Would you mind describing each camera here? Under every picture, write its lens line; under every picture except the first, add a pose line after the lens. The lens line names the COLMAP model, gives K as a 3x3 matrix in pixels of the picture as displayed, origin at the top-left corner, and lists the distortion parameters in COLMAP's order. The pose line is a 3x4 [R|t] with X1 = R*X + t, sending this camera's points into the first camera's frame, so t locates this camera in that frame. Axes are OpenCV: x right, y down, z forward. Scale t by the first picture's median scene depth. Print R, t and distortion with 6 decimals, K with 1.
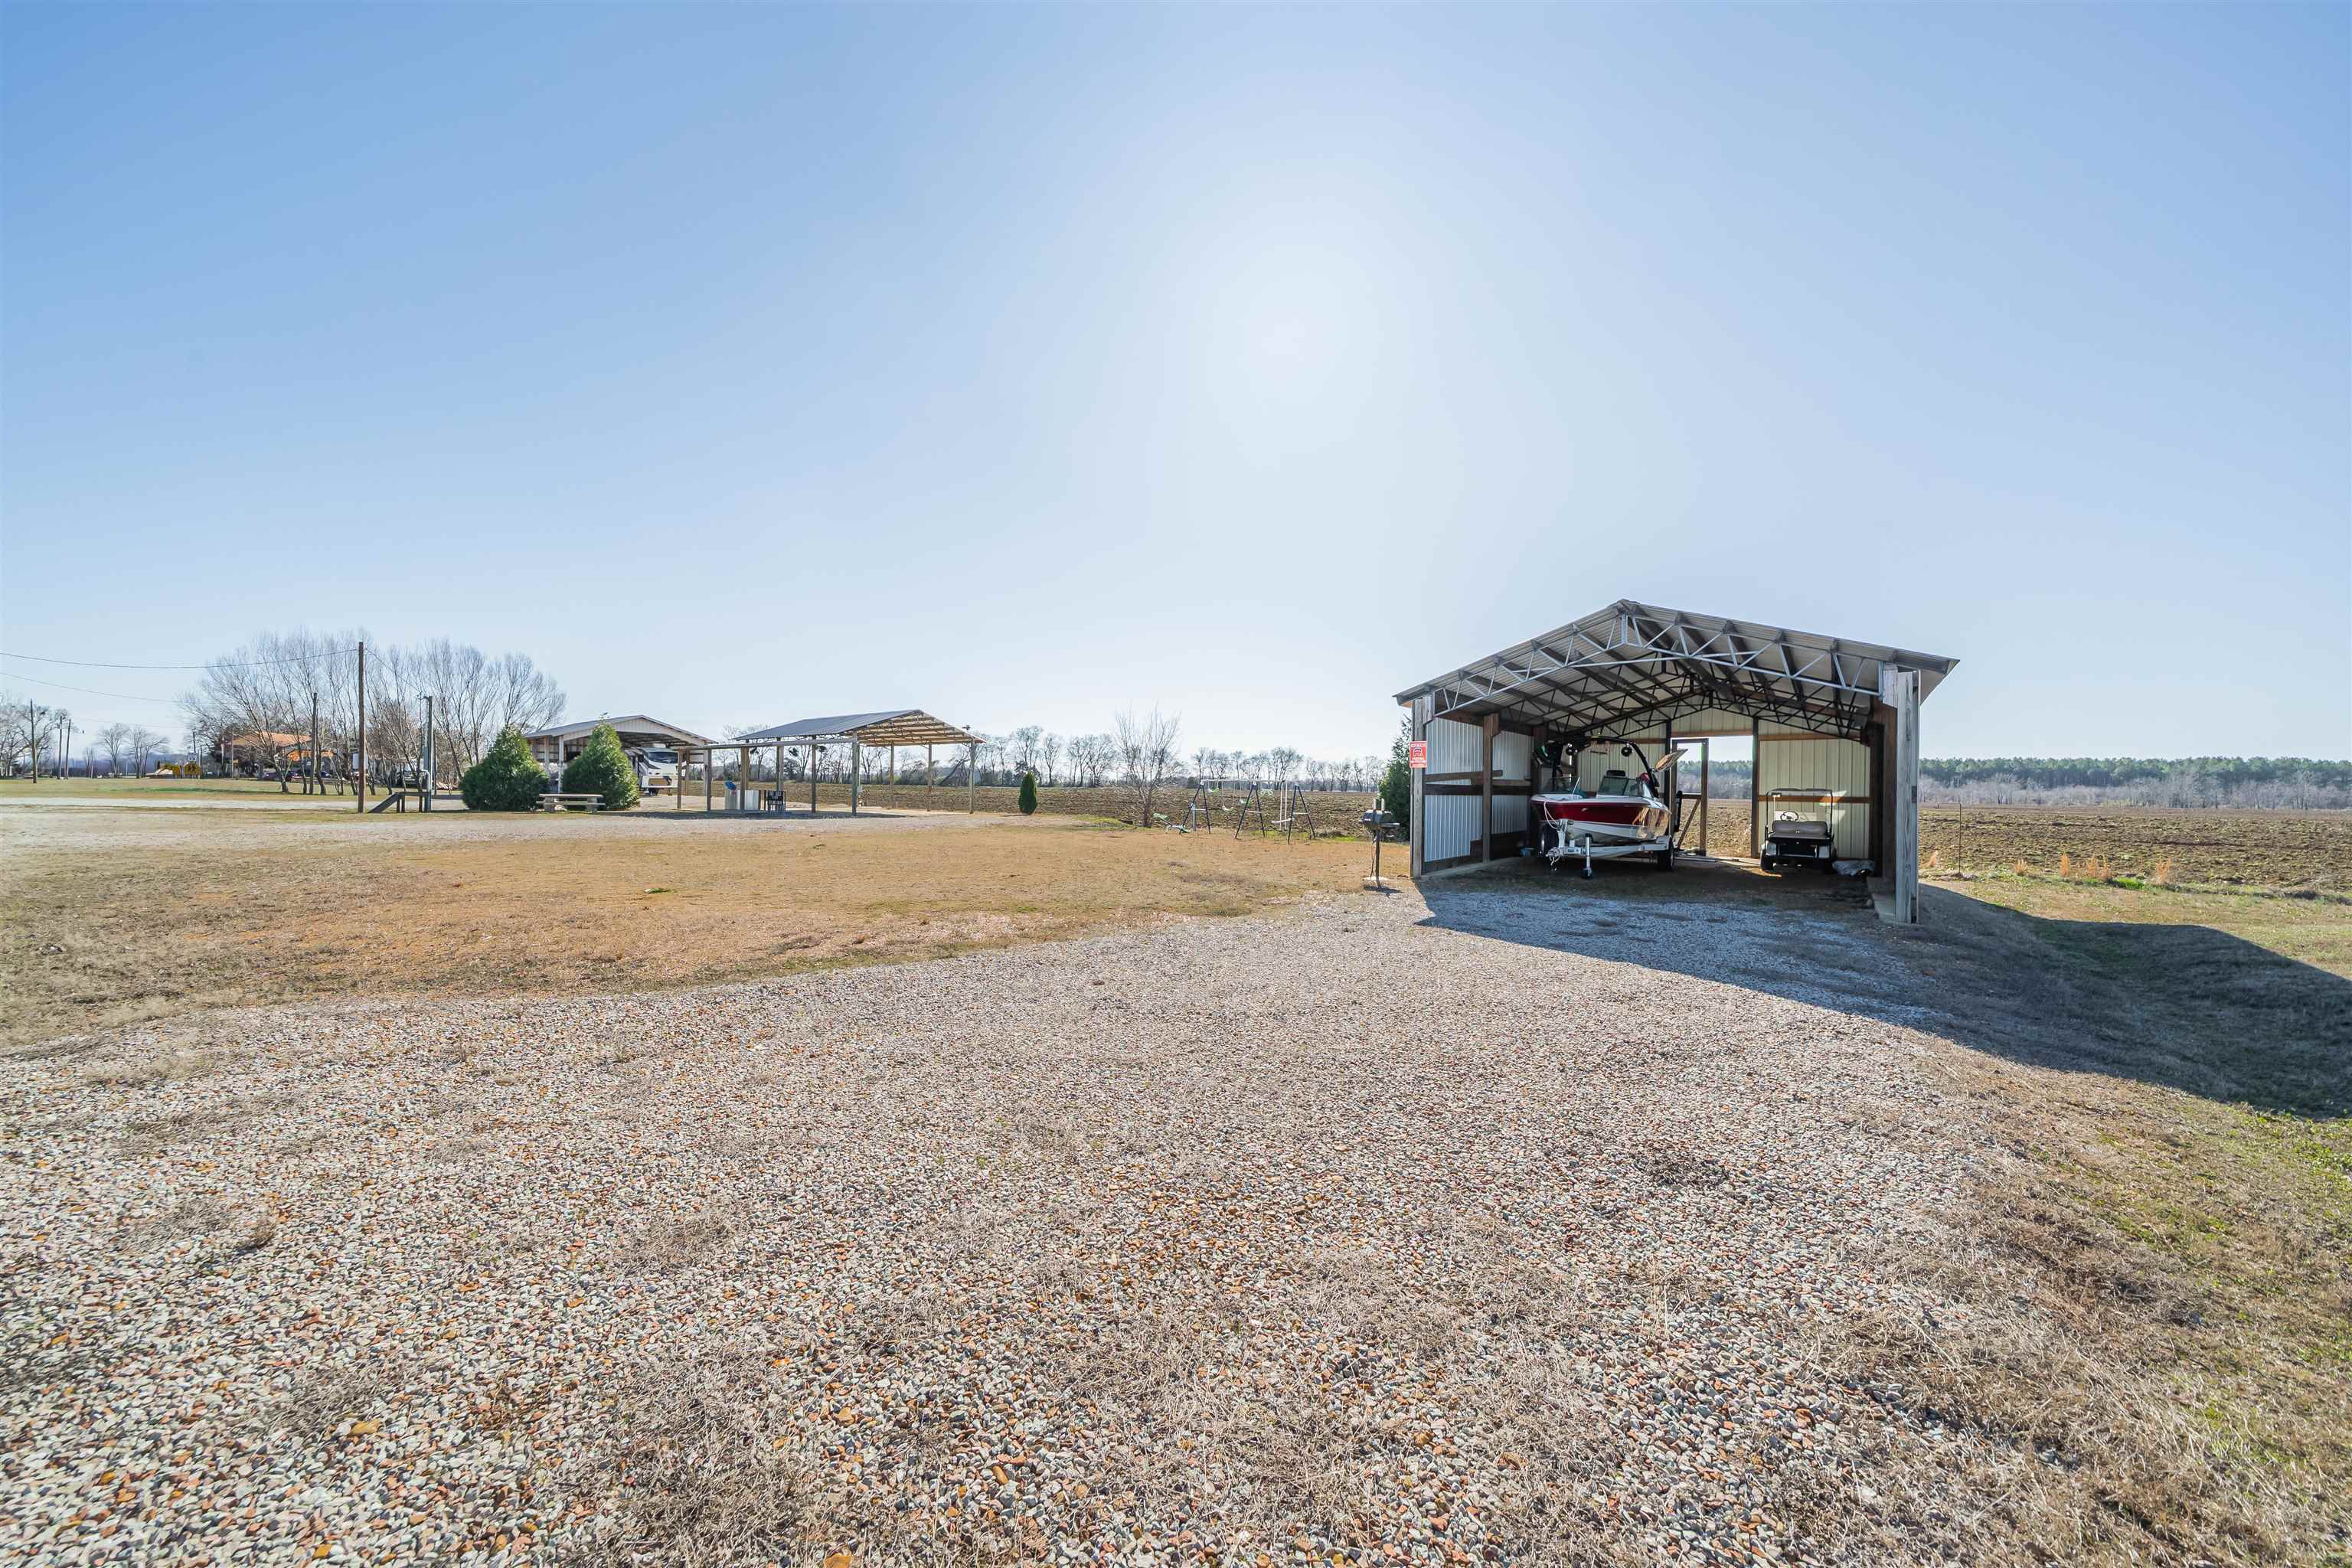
lens RADIAL K [[834.1, 0, 1176.0], [0, 834.1, 784.0], [0, 0, 1]] dist [0.000484, 0.000020]
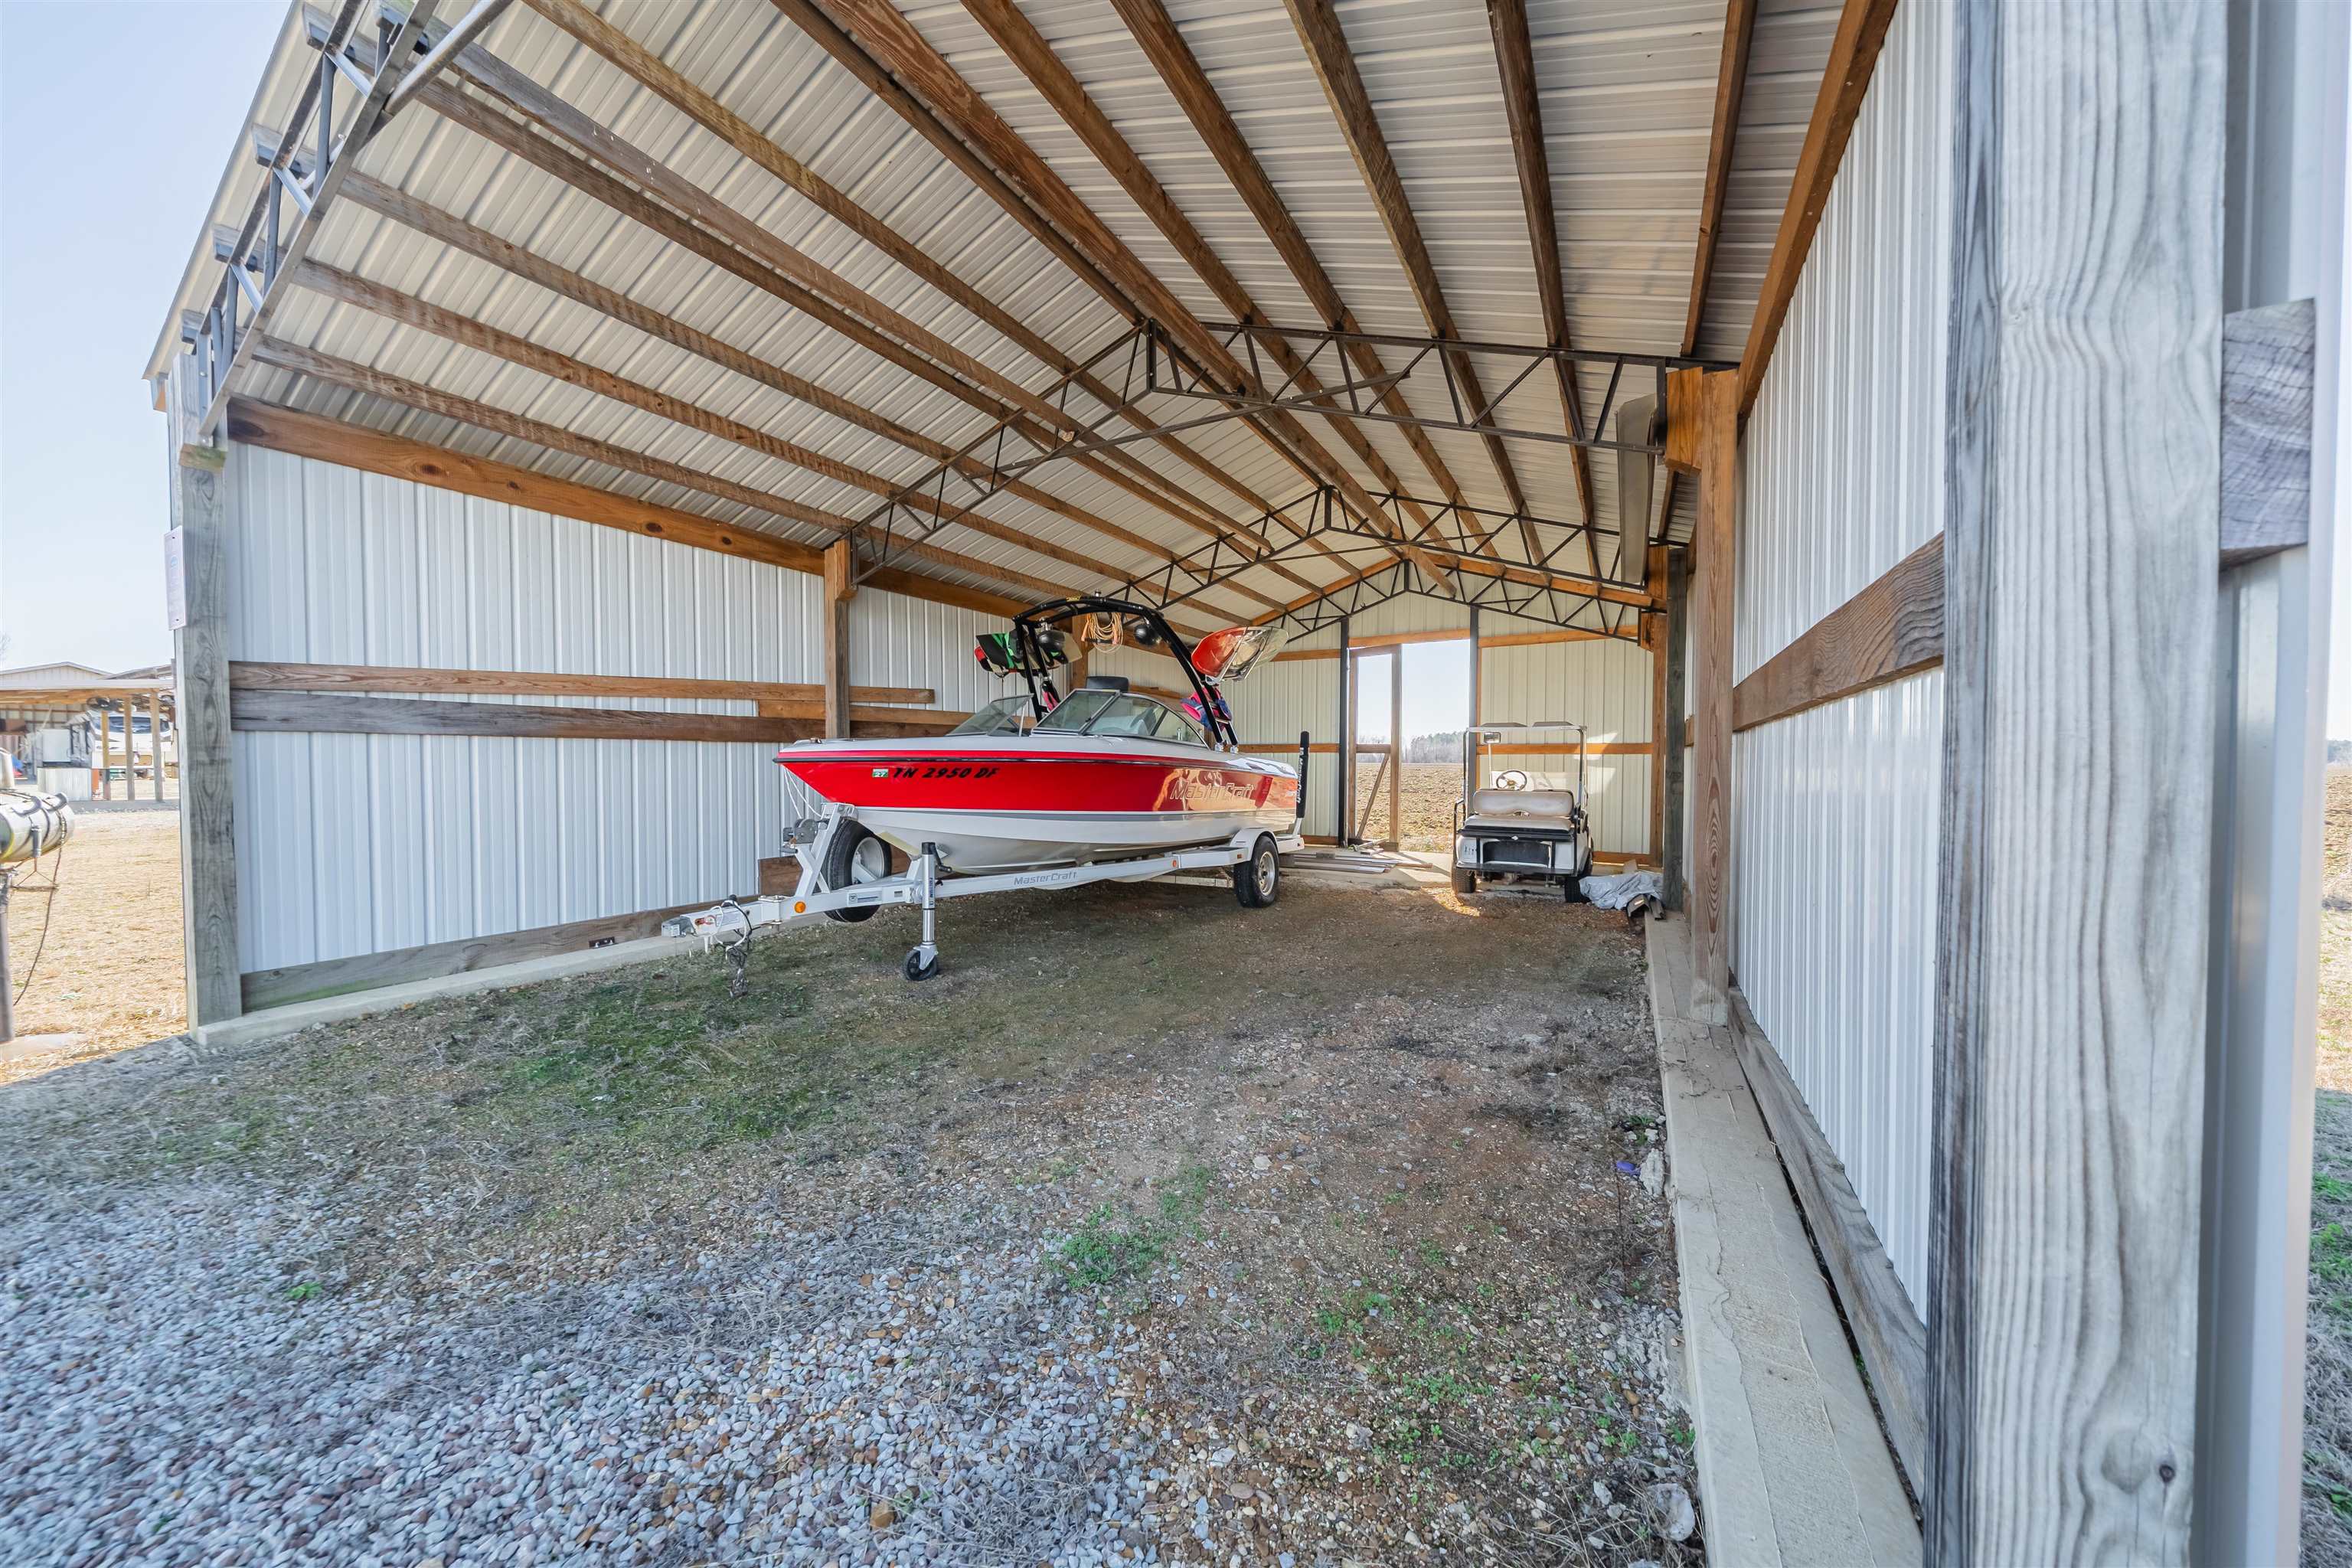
lens RADIAL K [[830.9, 0, 1176.0], [0, 830.9, 784.0], [0, 0, 1]] dist [-0.000554, -0.000004]
pose [[0.984557, -0.019154, 0.174012, 0.398550], [0.013179, 0.999285, 0.035425, 0.018088], [-0.174566, -0.032585, 0.984106, 0.481733]]
